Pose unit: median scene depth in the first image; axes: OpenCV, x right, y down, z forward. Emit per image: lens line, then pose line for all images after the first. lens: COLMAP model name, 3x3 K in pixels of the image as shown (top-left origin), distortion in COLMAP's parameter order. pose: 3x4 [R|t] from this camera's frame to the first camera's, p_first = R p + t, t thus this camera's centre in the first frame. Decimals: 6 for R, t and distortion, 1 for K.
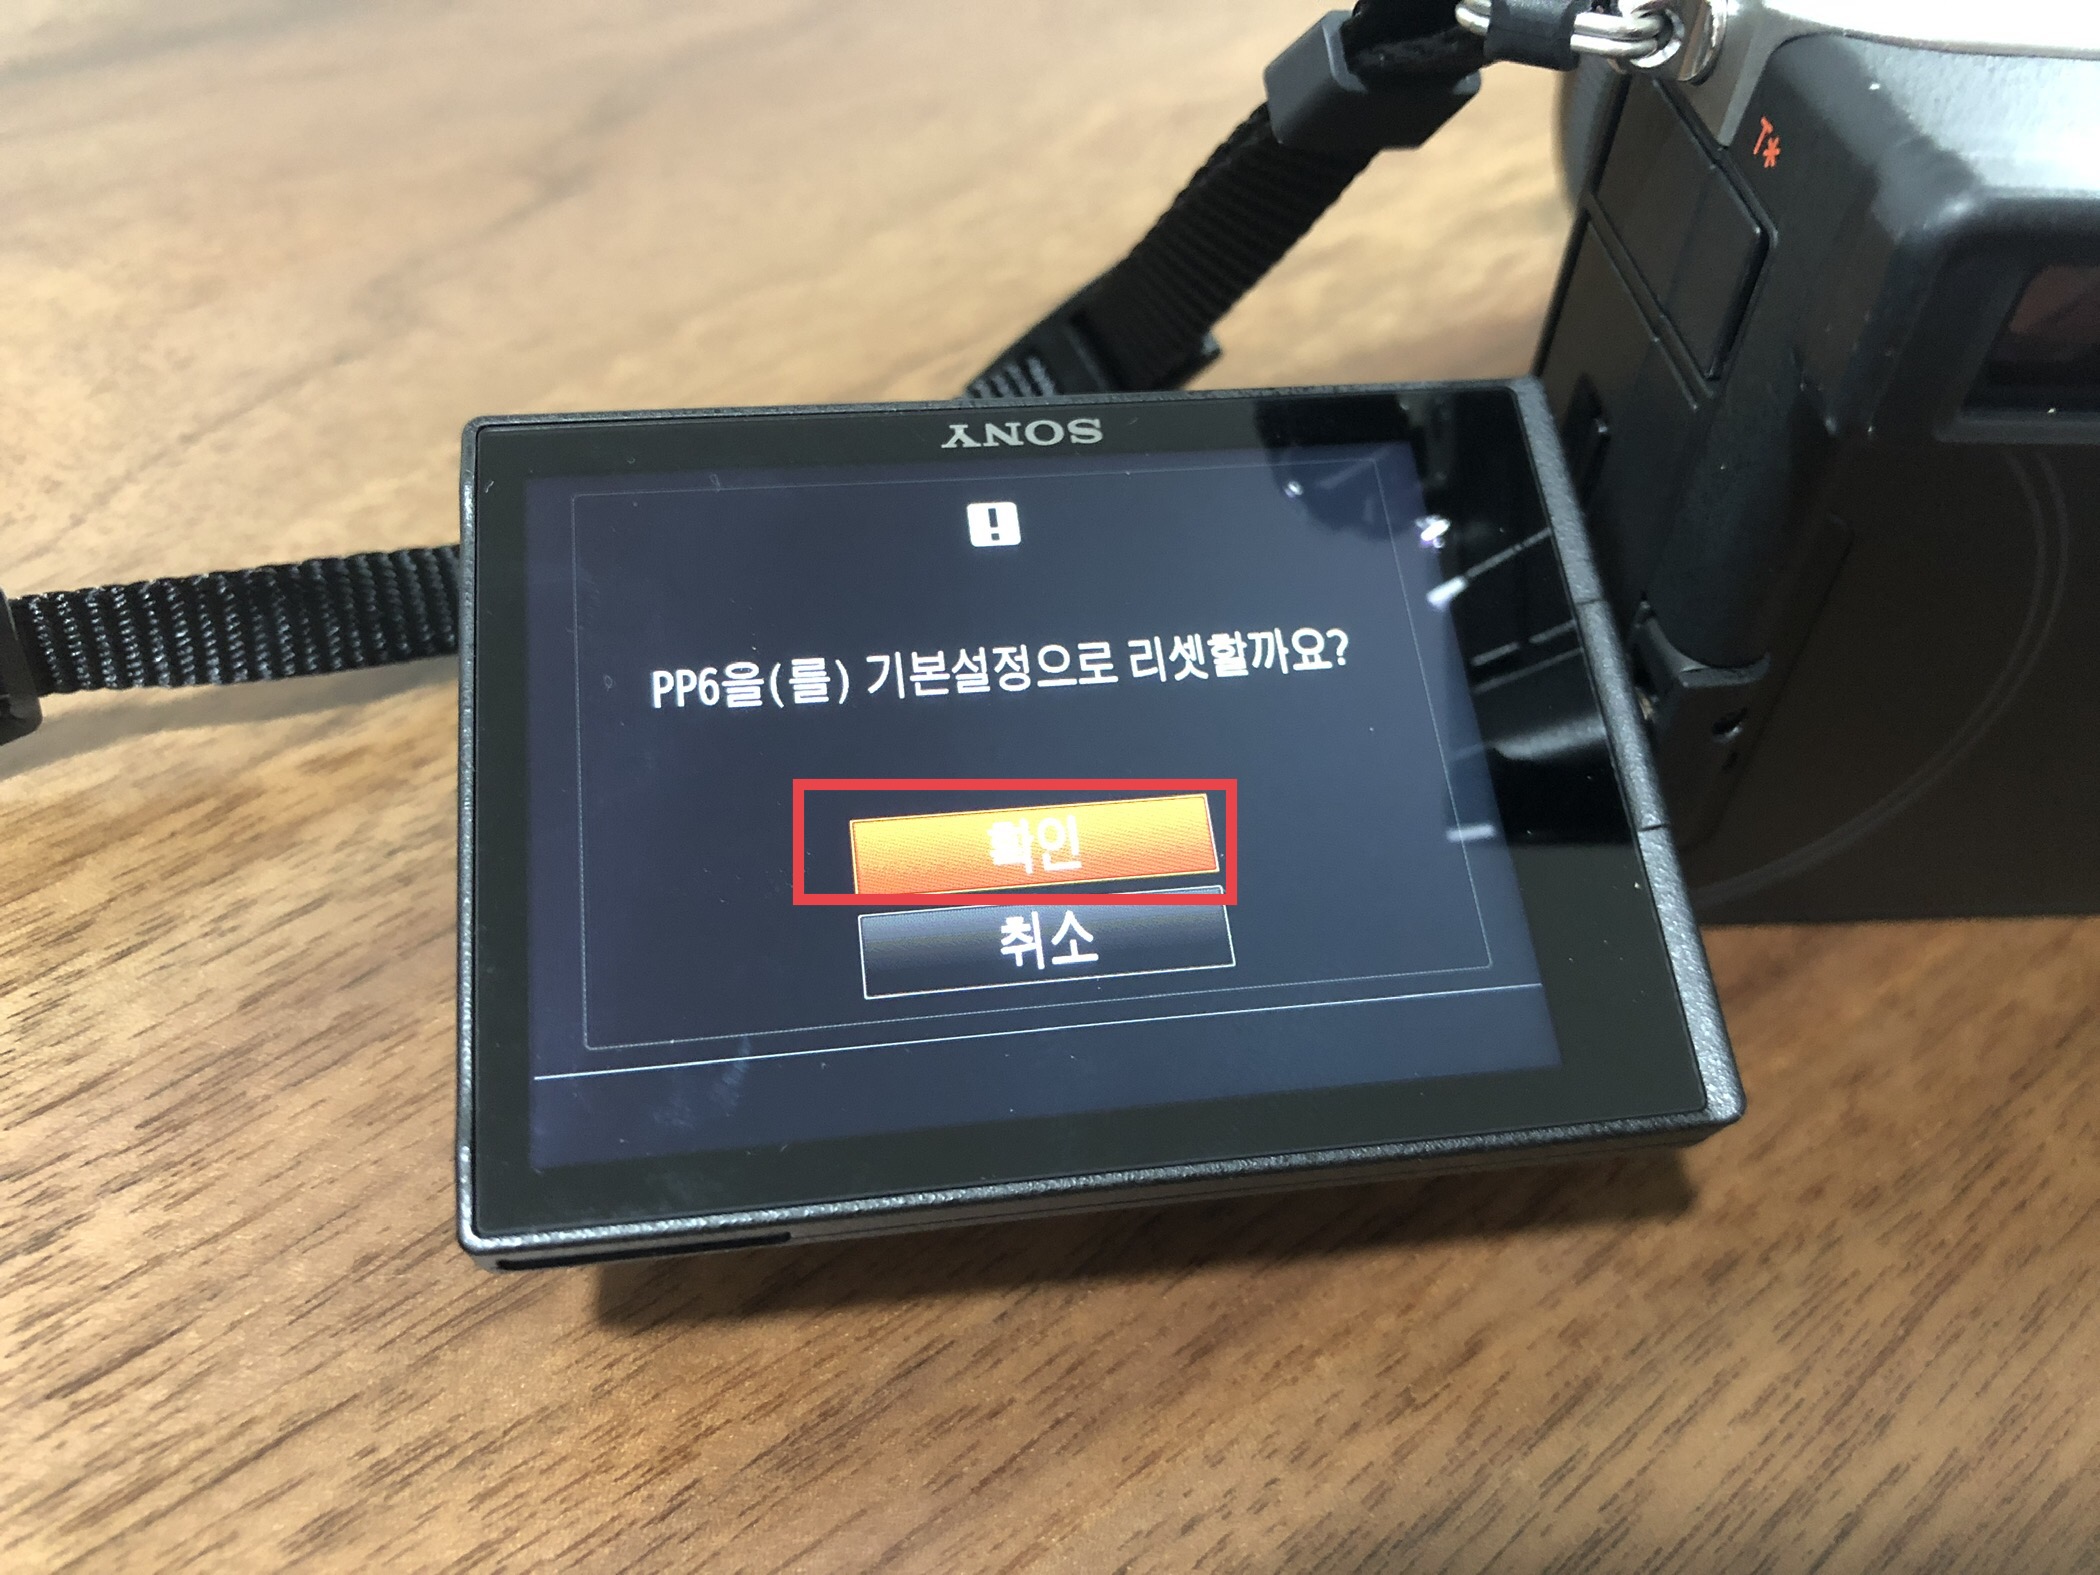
lens RADIAL K [[1885.2, 0, 1047.1], [0, 1885.2, 798.3], [0, 0, 1]] dist [-0.045383, 0.052333]
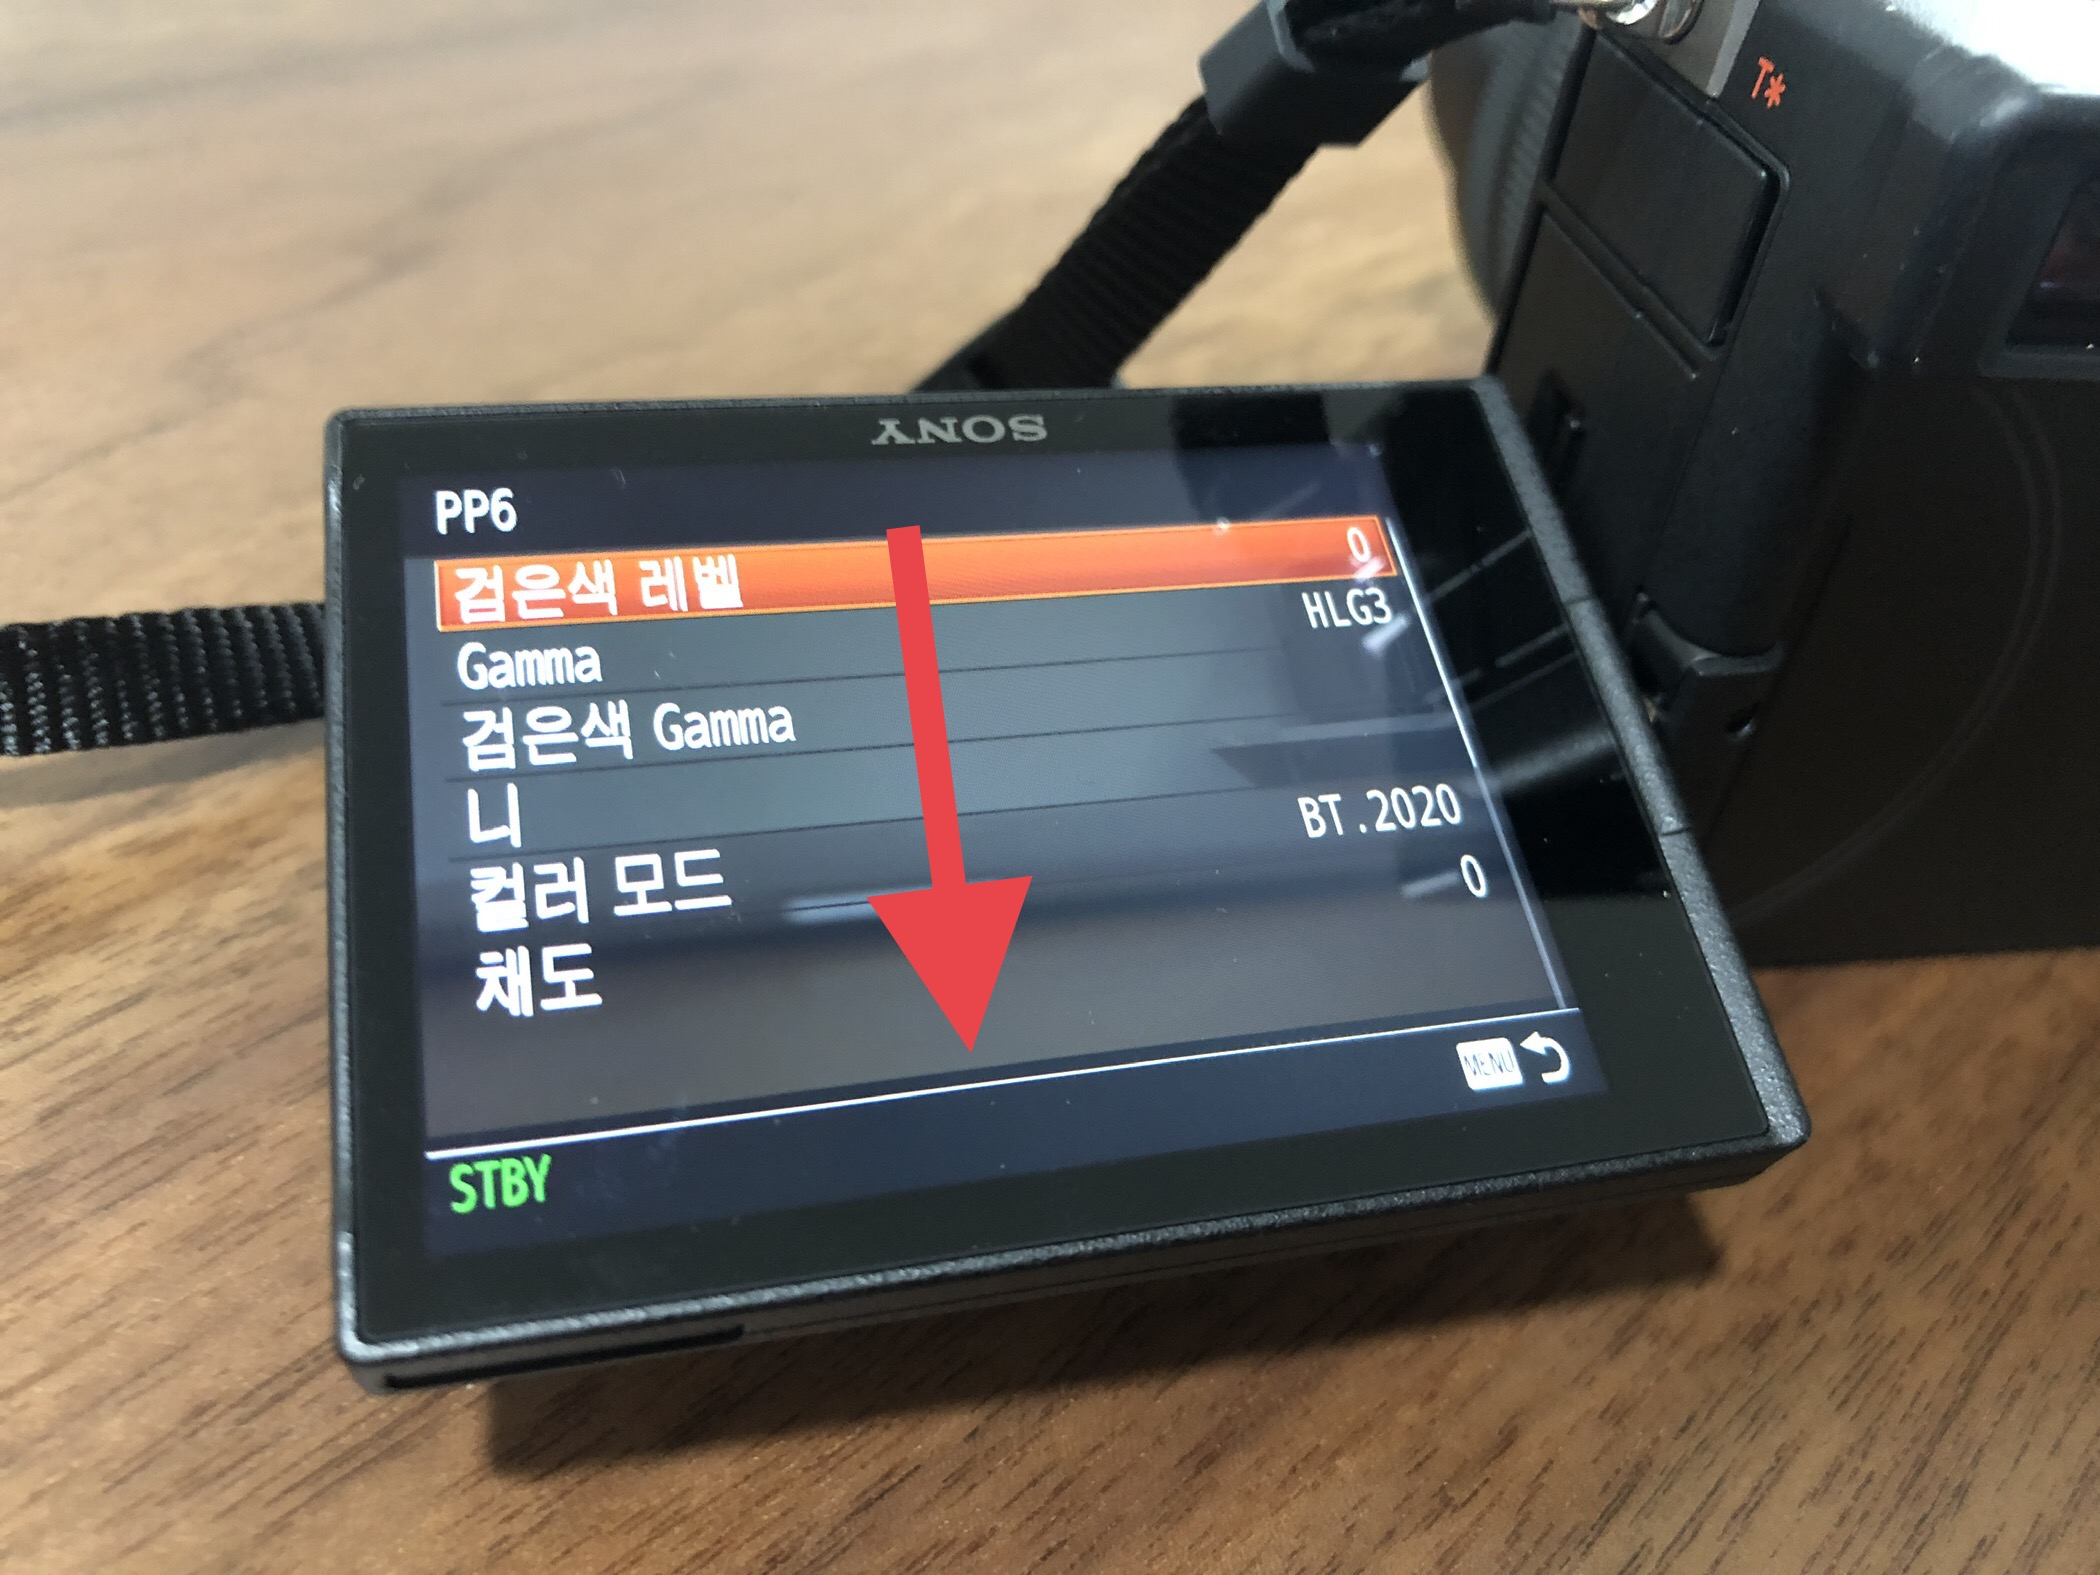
lens RADIAL K [[1885.2, 0, 1042.1], [0, 1885.2, 780.6], [0, 0, 1]] dist [-0.045383, 0.052333]
pose [[0.994223, -0.026408, 0.104031, -0.072850], [0.037701, 0.993421, -0.108132, 0.073636], [-0.100491, 0.111429, 0.988678, 0.118958]]
